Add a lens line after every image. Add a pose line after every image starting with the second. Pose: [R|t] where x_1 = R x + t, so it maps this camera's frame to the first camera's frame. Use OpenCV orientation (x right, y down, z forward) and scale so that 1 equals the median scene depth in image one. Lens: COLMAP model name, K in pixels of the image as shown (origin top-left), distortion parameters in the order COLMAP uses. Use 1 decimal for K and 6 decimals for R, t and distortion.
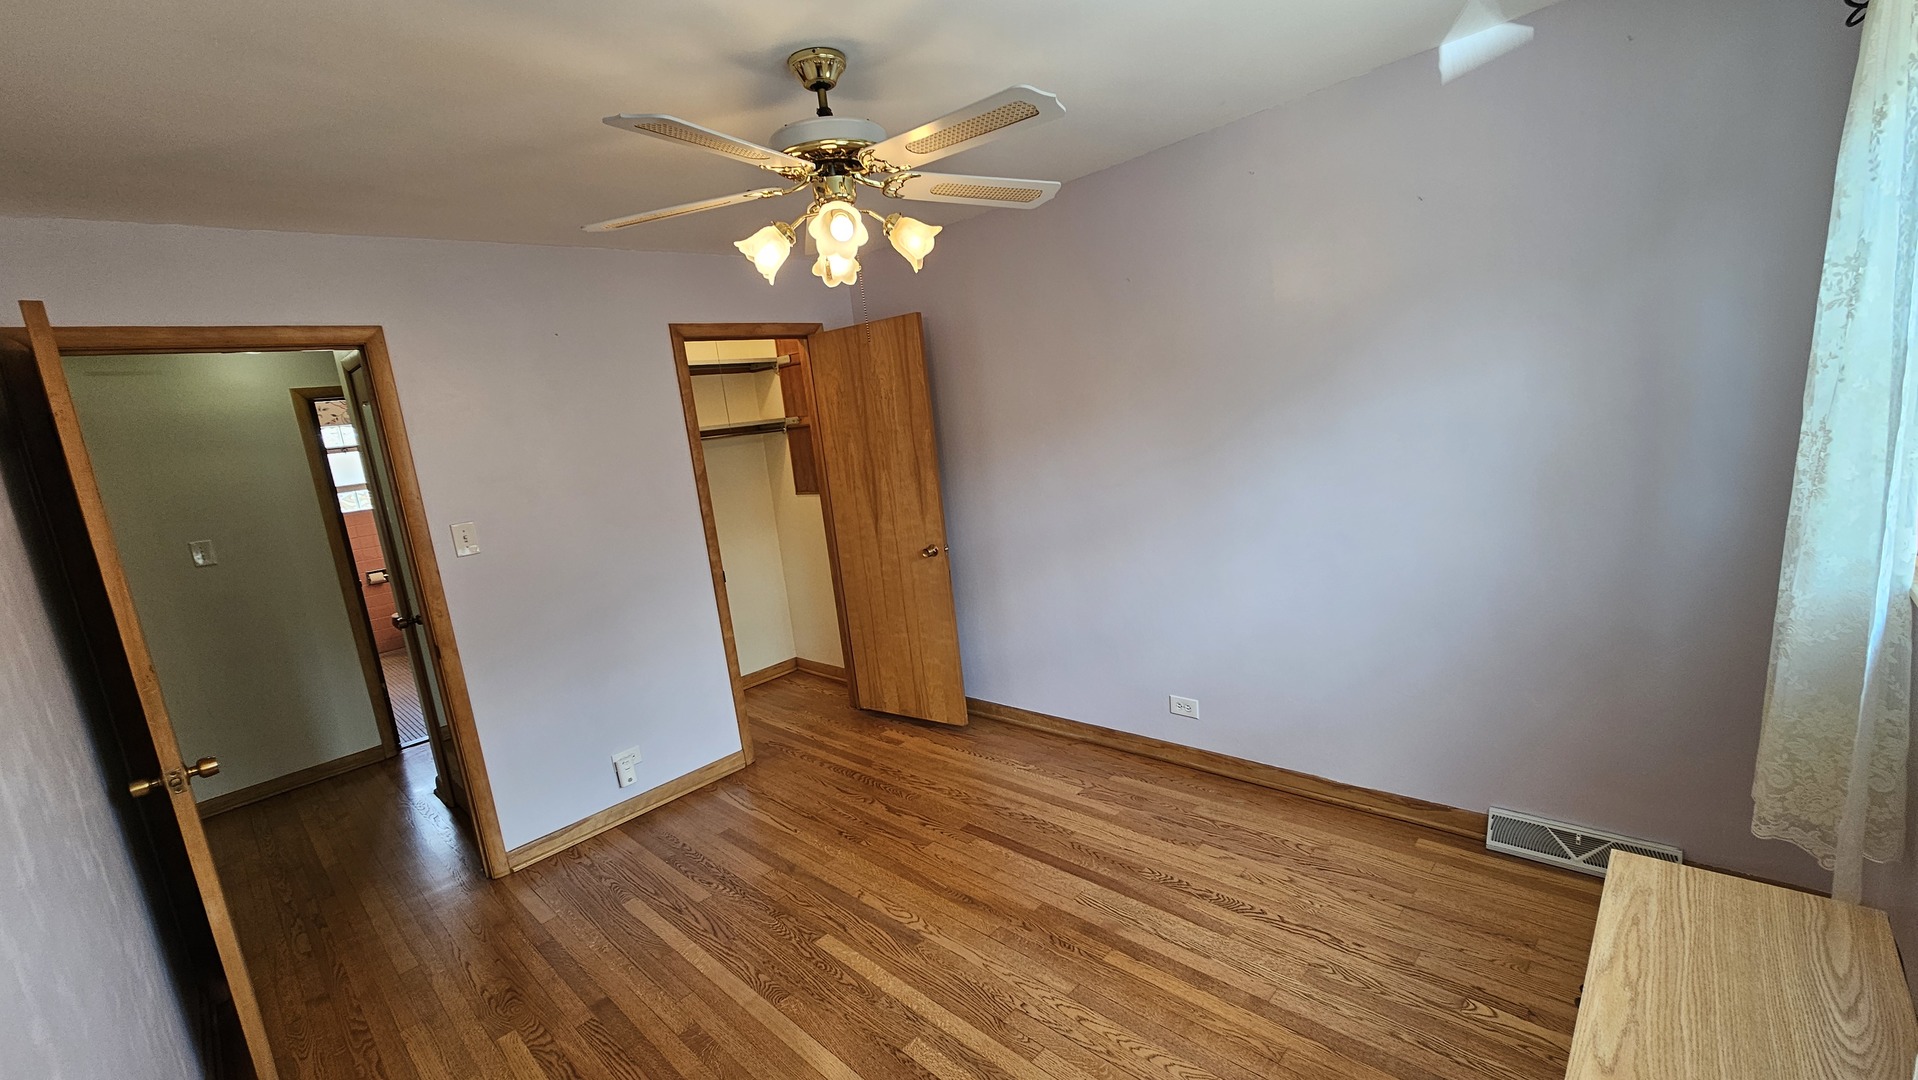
lens RADIAL K [[780.8, 0, 943.1], [0, 780.8, 553.8], [0, 0, 1]] dist [-0.001412, -0.001290]
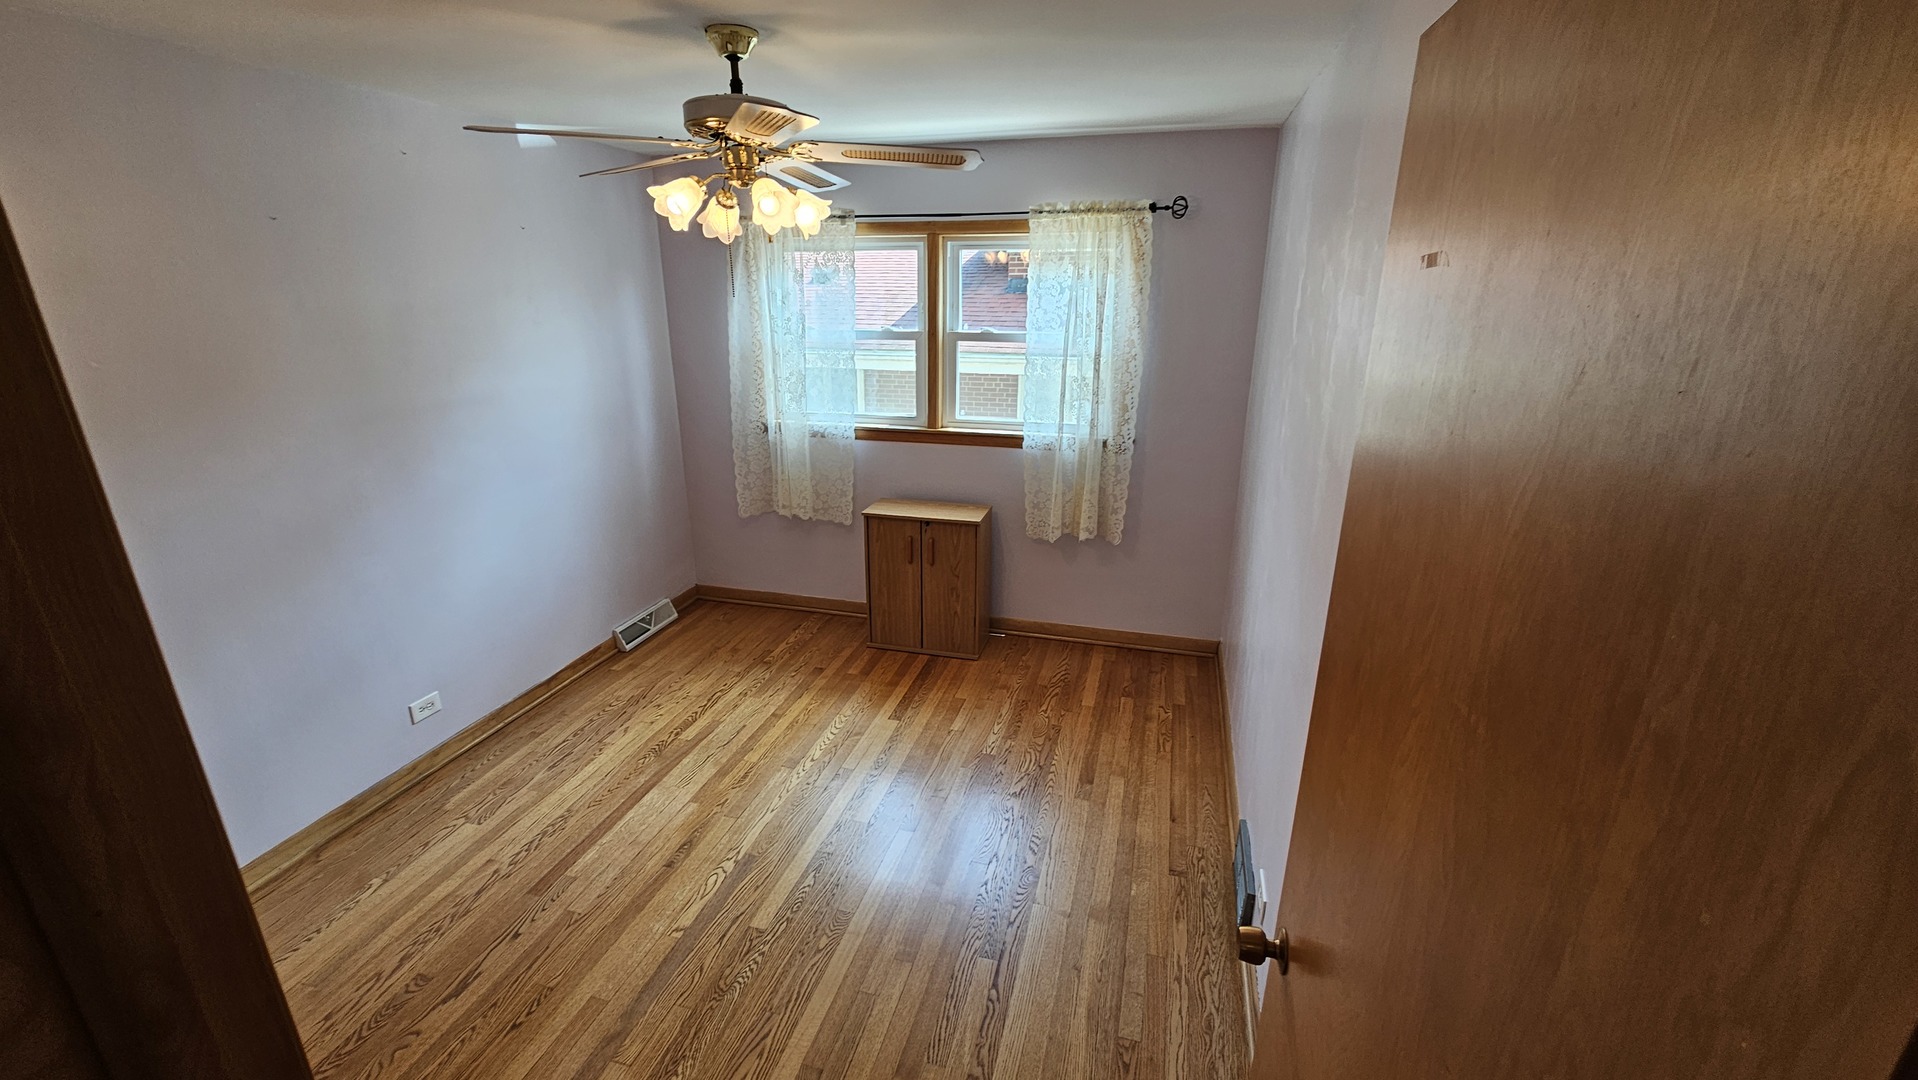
lens RADIAL K [[780.8, 0, 968.2], [0, 780.8, 566.1], [0, 0, 1]] dist [-0.001412, -0.001290]
pose [[-0.497851, -0.180025, 0.848372, -0.876256], [0.212232, 0.923186, 0.320445, -0.135099], [-0.840894, 0.339585, -0.421402, 0.907464]]
